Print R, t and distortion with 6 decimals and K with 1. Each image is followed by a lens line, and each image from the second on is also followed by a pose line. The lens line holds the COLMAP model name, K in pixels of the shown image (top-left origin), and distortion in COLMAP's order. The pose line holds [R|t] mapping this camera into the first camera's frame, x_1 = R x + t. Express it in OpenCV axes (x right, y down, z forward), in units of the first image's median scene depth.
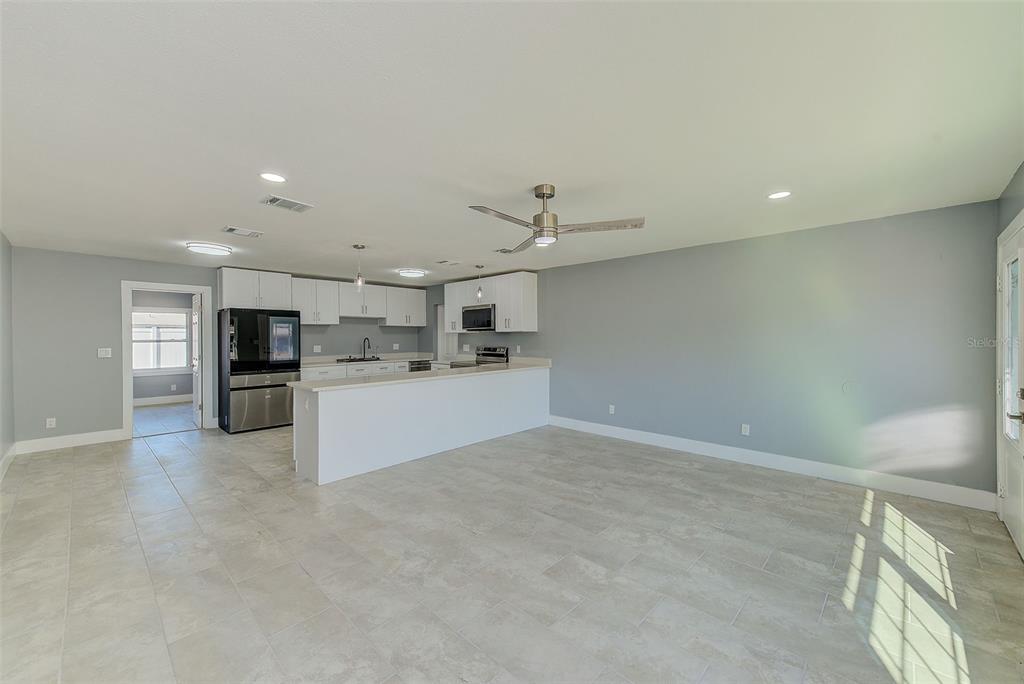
lens RADIAL K [[404.0, 0, 511.6], [0, 404.0, 338.3], [0, 0, 1]] dist [0.019965, -0.000014]
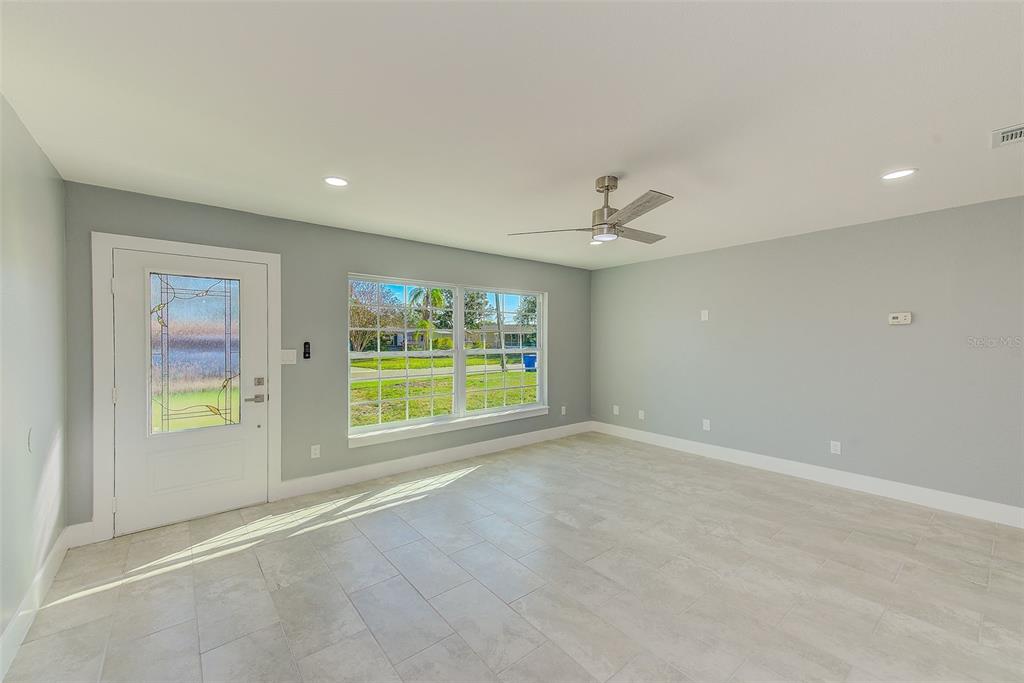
lens RADIAL K [[407.9, 0, 500.1], [0, 407.9, 342.3], [0, 0, 1]] dist [0.020269, -0.000012]
pose [[-0.991306, 0.003734, 0.131526, 0.089820], [0.005280, 0.999921, 0.011408, -0.005015], [-0.131473, 0.012003, -0.991247, 0.884168]]
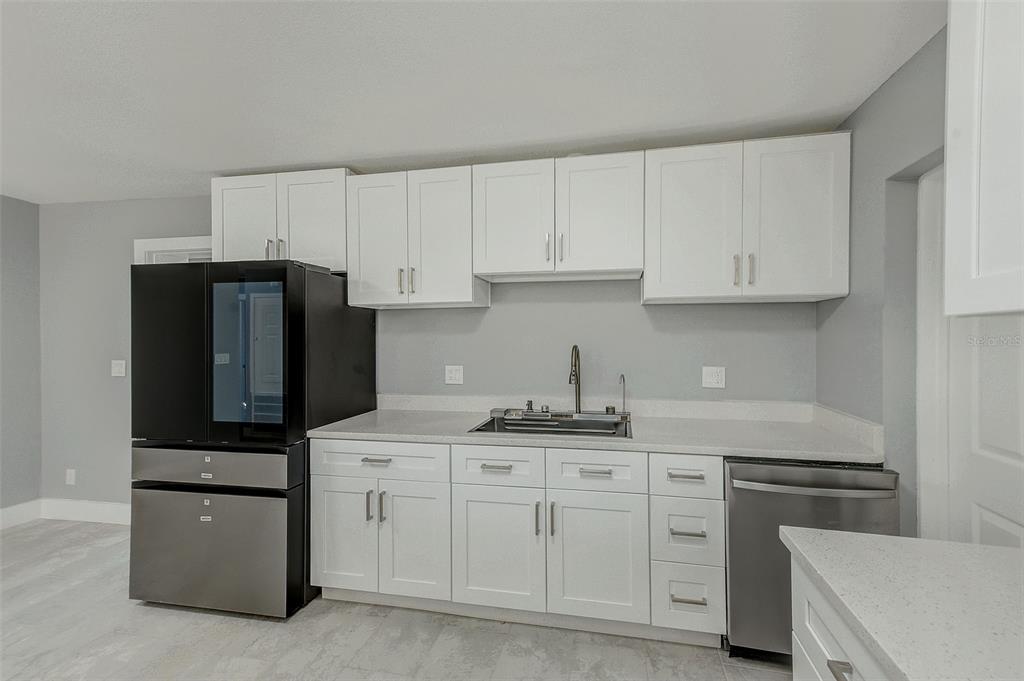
lens RADIAL K [[420.8, 0, 529.1], [0, 420.8, 336.6], [0, 0, 1]] dist [0.021974, -0.000004]
pose [[0.538369, 0.002453, -0.842706, -0.151211], [-0.002603, 0.999996, 0.001248, -0.009256], [0.842705, 0.001522, 0.538373, 1.006686]]
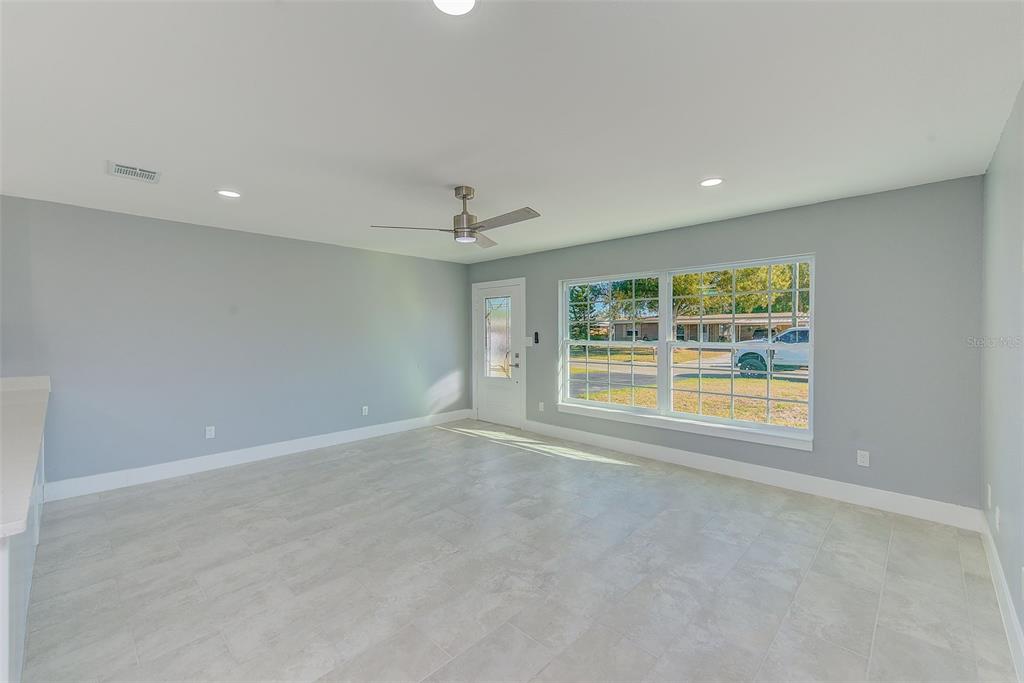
lens RADIAL K [[422.6, 0, 514.9], [0, 422.6, 340.1], [0, 0, 1]] dist [0.020274, -0.000210]
pose [[0.000268, -0.020023, 0.999799, -0.459412], [0.008006, 0.999768, 0.020020, -0.001829], [-0.999968, 0.007999, 0.000428, 0.392136]]
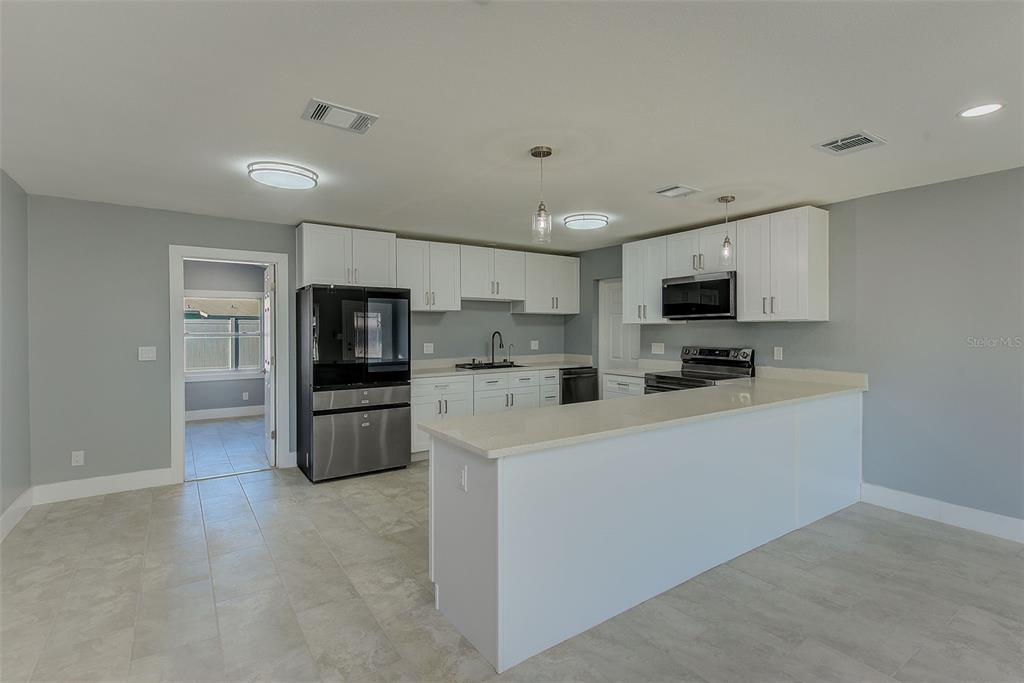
lens RADIAL K [[489.9, 0, 515.7], [0, 489.9, 333.1], [0, 0, 1]] dist [0.015054, -0.000082]
pose [[0.979207, 0.003130, -0.202841, -0.211184], [-0.002424, 0.999990, 0.003728, -0.002132], [0.202850, -0.003158, 0.979205, 0.294572]]
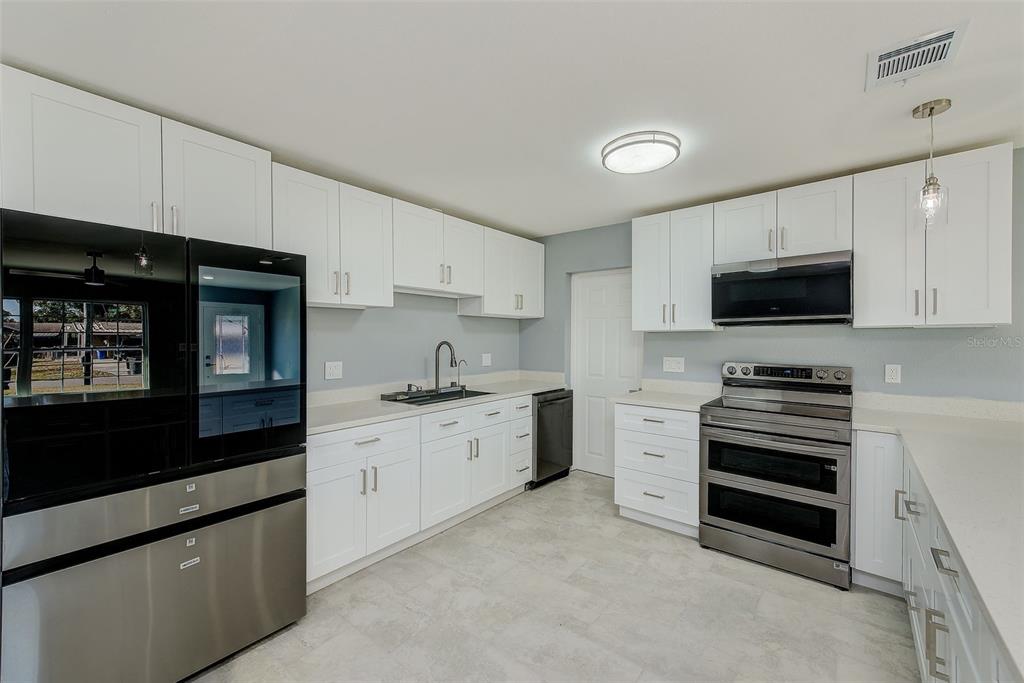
lens RADIAL K [[419.4, 0, 519.0], [0, 419.4, 339.8], [0, 0, 1]] dist [0.013708, -0.000064]
pose [[0.995760, 0.003352, 0.091923, -0.399503], [-0.003380, 0.999994, 0.000148, -0.004056], [-0.091922, -0.000458, 0.995766, 0.684424]]
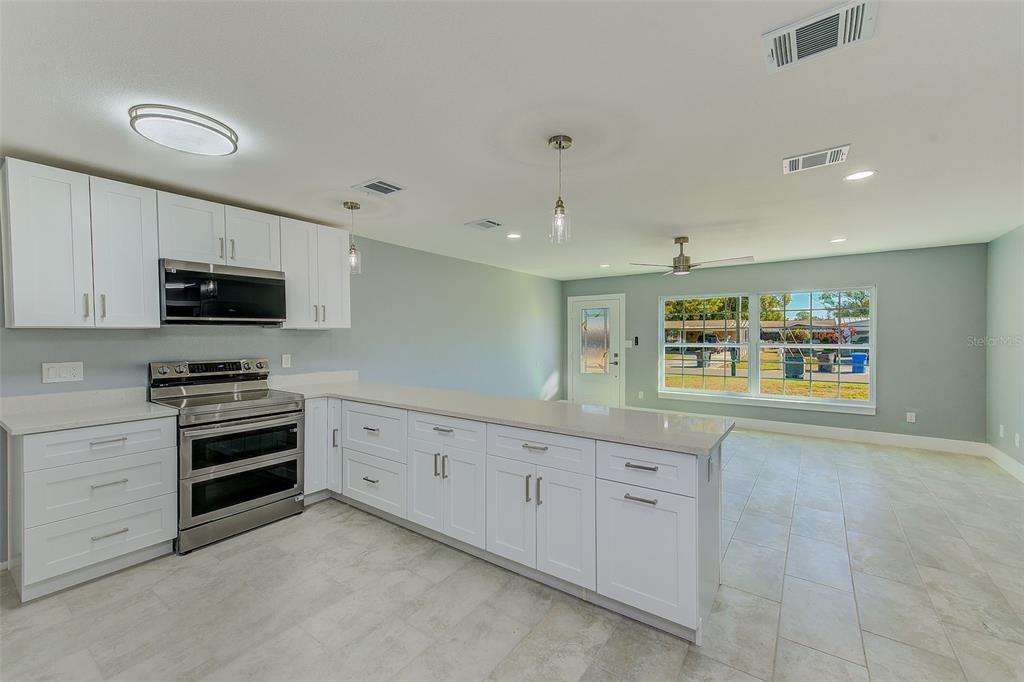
lens RADIAL K [[414.6, 0, 512.0], [0, 414.6, 341.0], [0, 0, 1]] dist [0.020738, 0.000020]
pose [[-0.140007, -0.011182, 0.990087, -0.628584], [0.007700, 0.999894, 0.012381, -0.004731], [-0.990121, 0.009357, -0.139906, 0.837263]]
